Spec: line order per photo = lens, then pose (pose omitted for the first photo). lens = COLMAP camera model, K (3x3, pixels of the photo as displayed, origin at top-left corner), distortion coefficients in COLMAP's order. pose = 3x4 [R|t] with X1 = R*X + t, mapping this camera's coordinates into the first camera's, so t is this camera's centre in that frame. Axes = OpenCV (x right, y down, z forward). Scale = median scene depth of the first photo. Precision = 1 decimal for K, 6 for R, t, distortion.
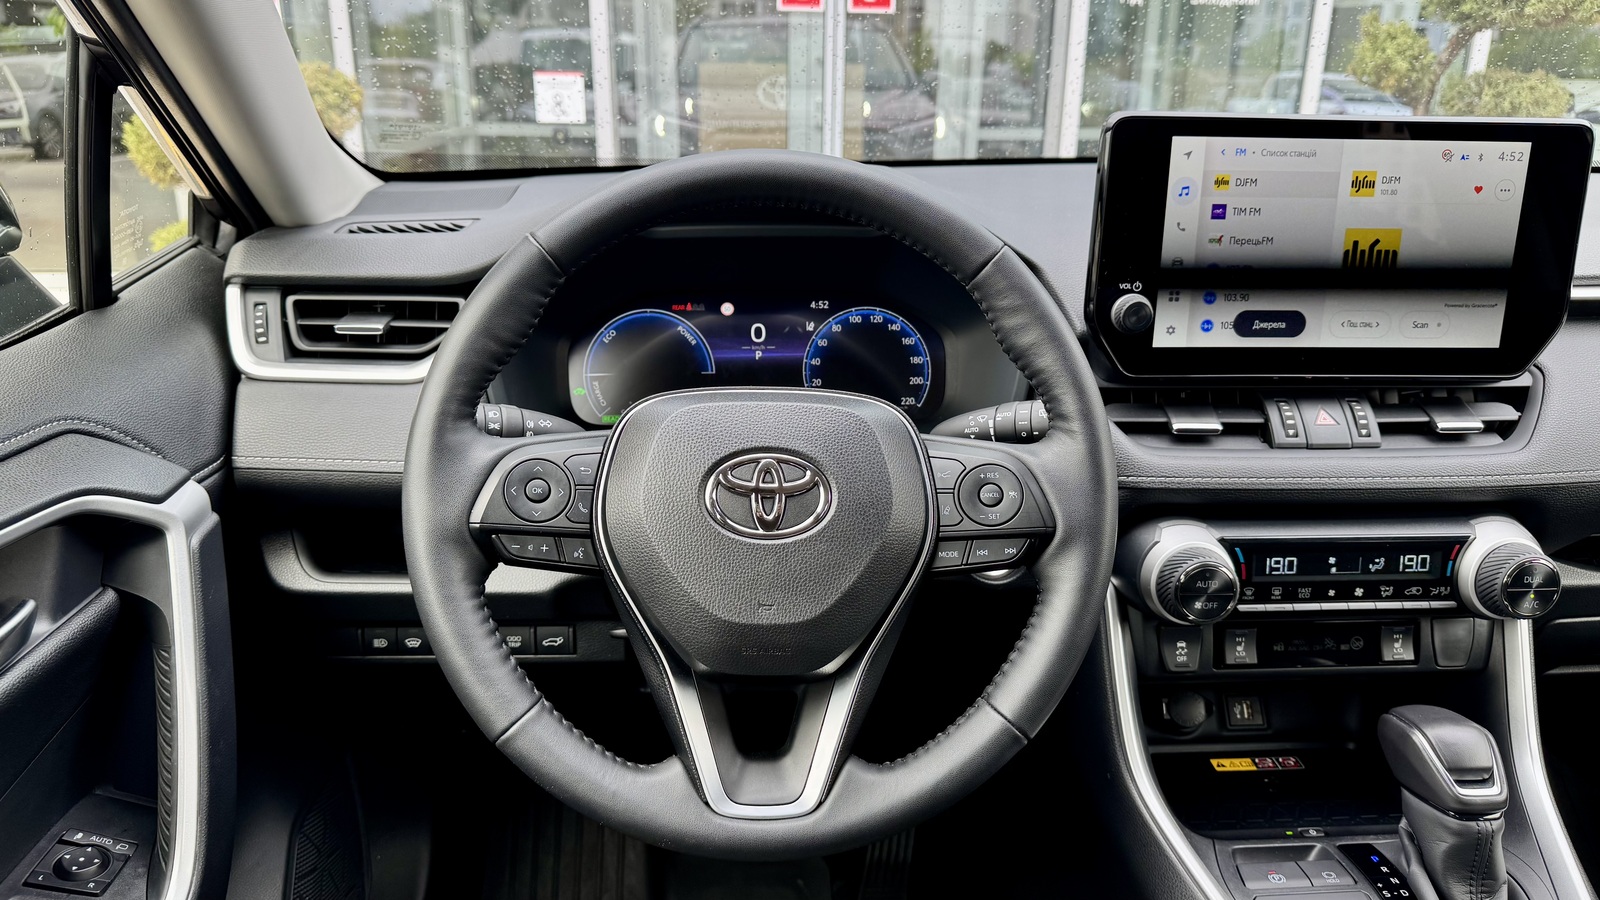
lens RADIAL K [[1142.8, 0, 800.7], [0, 1142.8, 452.0], [0, 0, 1]] dist [0.015715, -0.018478]
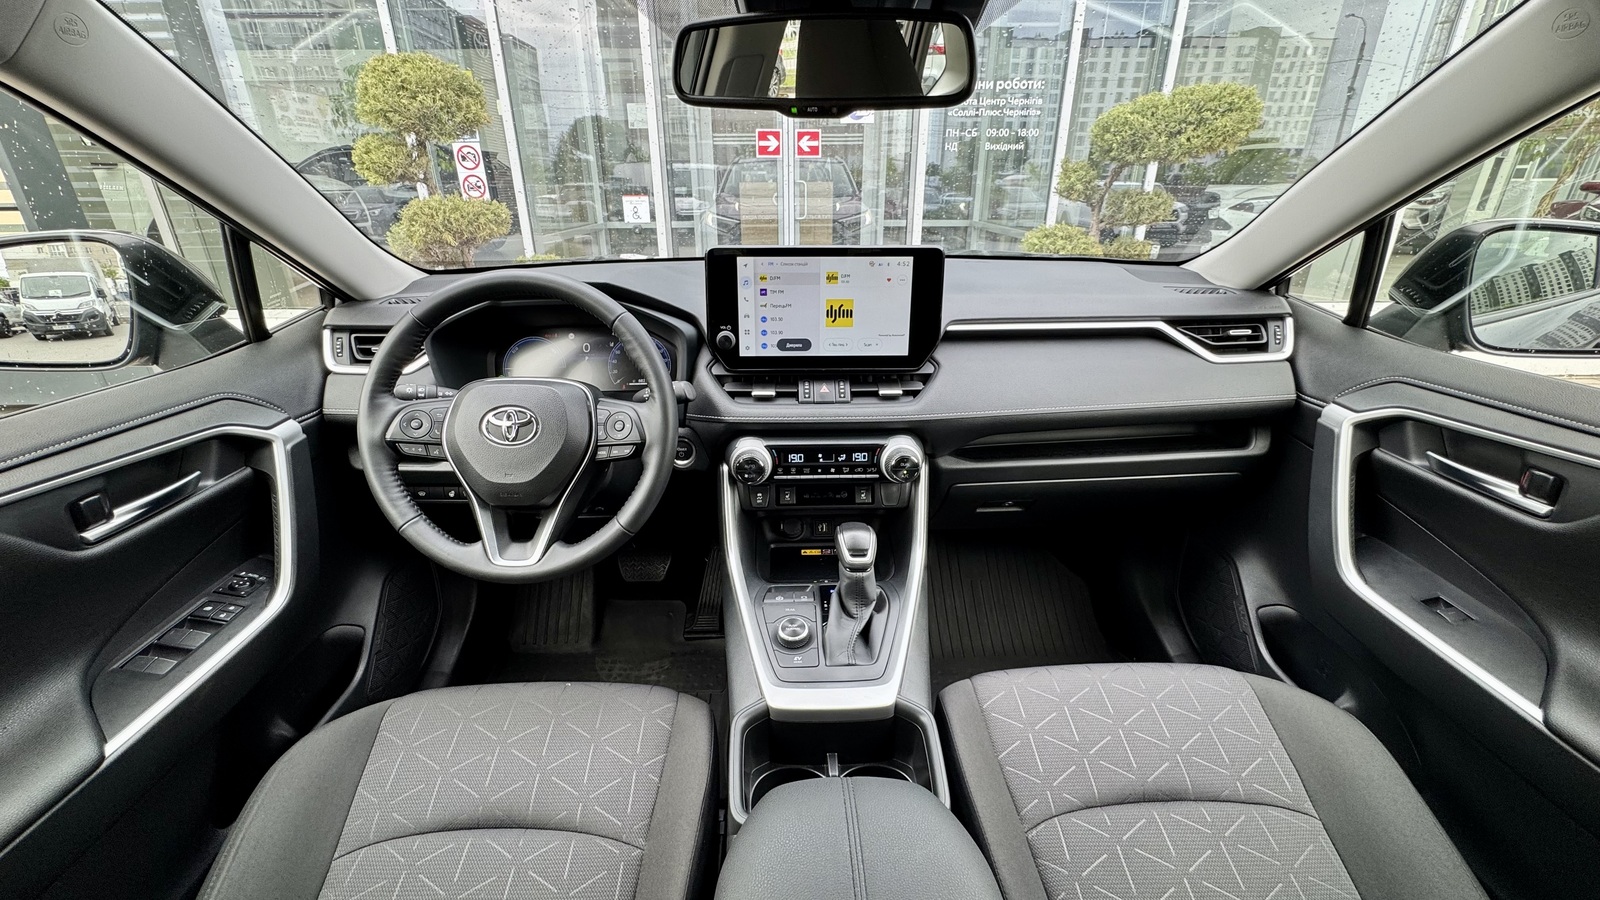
lens RADIAL K [[636.1, 0, 800.0], [0, 636.1, 450.0], [0, 0, 1]] dist [0.001289, 0.000073]
pose [[0.999177, -0.000353, -0.040571, 0.472155], [0.003477, 0.997027, 0.076970, -0.008303], [0.040423, -0.077048, 0.996208, -0.190901]]
